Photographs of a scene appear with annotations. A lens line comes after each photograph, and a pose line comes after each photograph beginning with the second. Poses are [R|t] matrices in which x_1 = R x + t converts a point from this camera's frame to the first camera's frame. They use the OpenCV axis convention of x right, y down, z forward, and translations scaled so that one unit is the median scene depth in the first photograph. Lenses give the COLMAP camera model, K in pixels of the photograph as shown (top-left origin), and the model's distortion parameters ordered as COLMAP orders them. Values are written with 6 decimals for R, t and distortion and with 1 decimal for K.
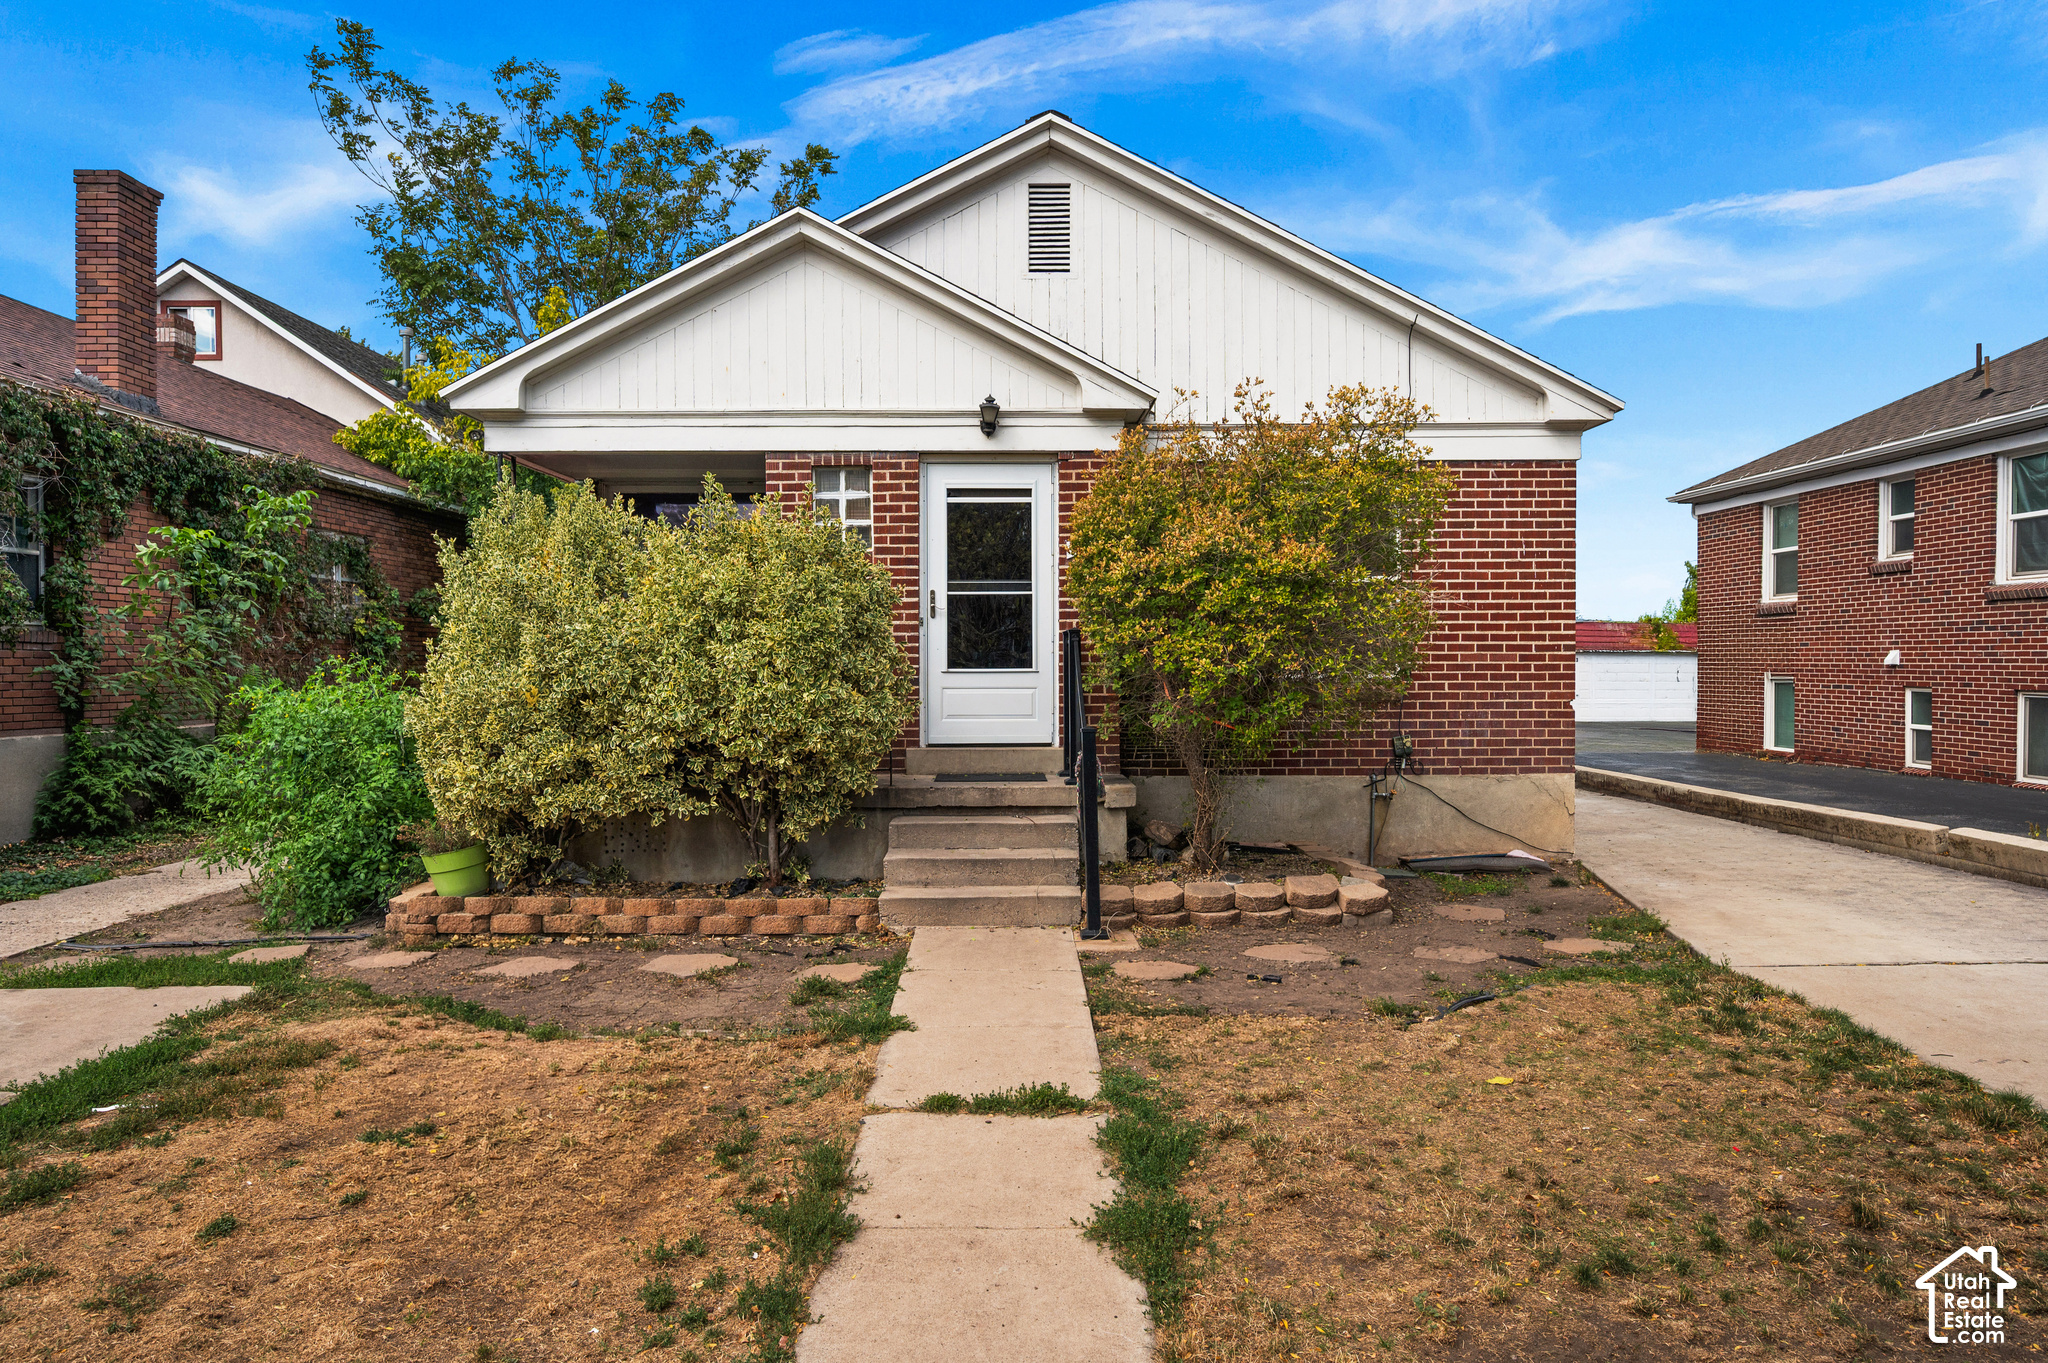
lens RADIAL K [[1247.9, 0, 1032.8], [0, 1247.9, 685.8], [0, 0, 1]] dist [-0.000124, -0.000849]
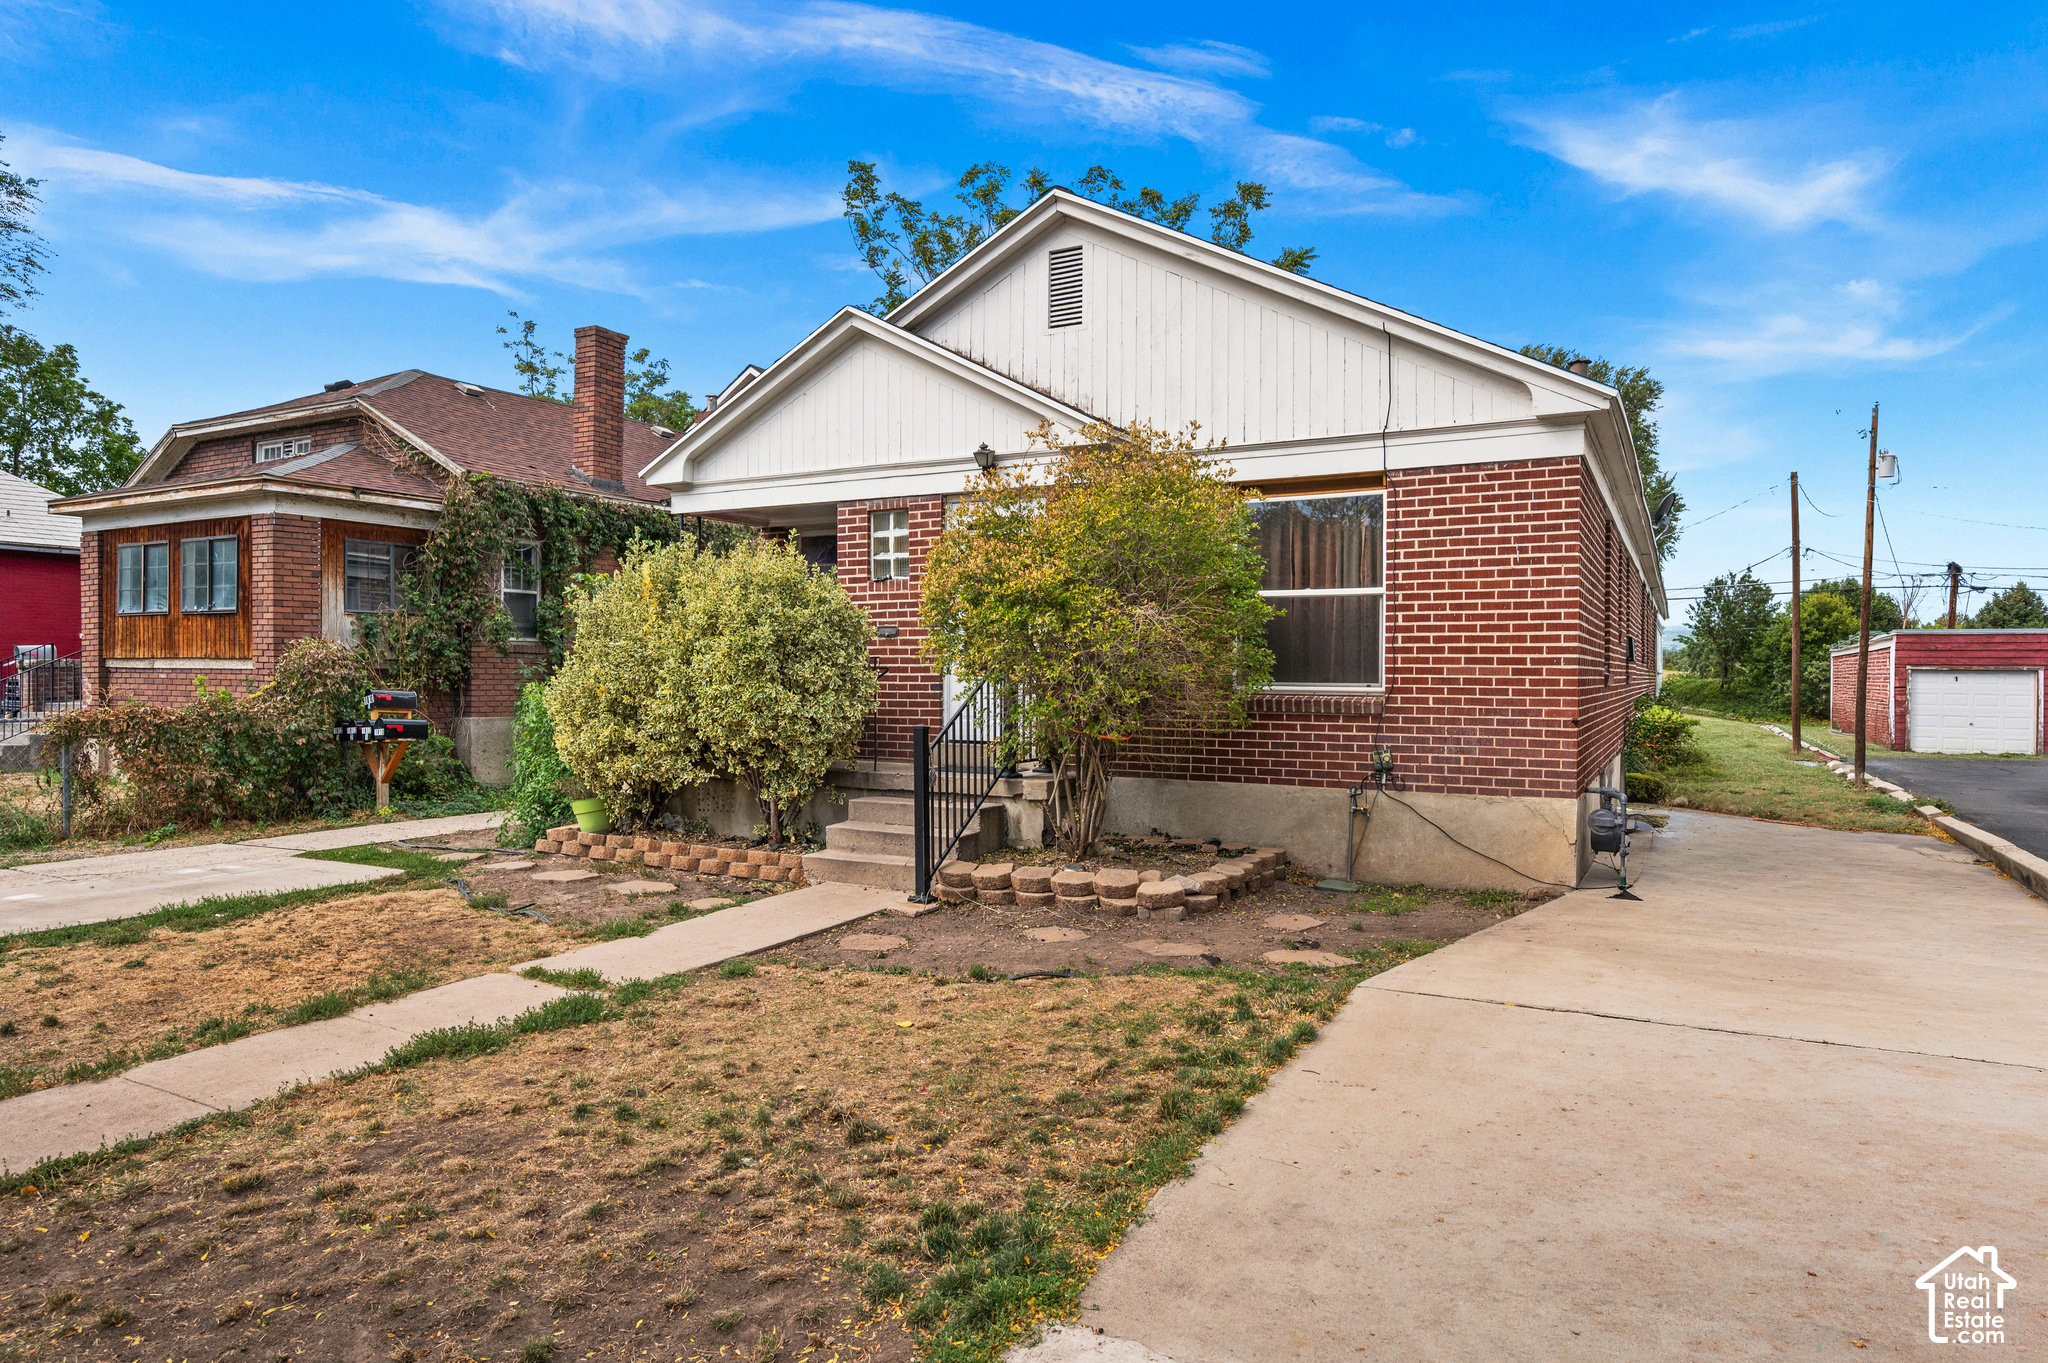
lens RADIAL K [[1247.9, 0, 1042.9], [0, 1247.9, 679.2], [0, 0, 1]] dist [-0.000124, -0.000849]
pose [[0.868567, 0.011777, -0.495431, 0.548796], [-0.019282, 0.999764, -0.010037, -0.000739], [0.495196, 0.018271, 0.868589, 0.015053]]
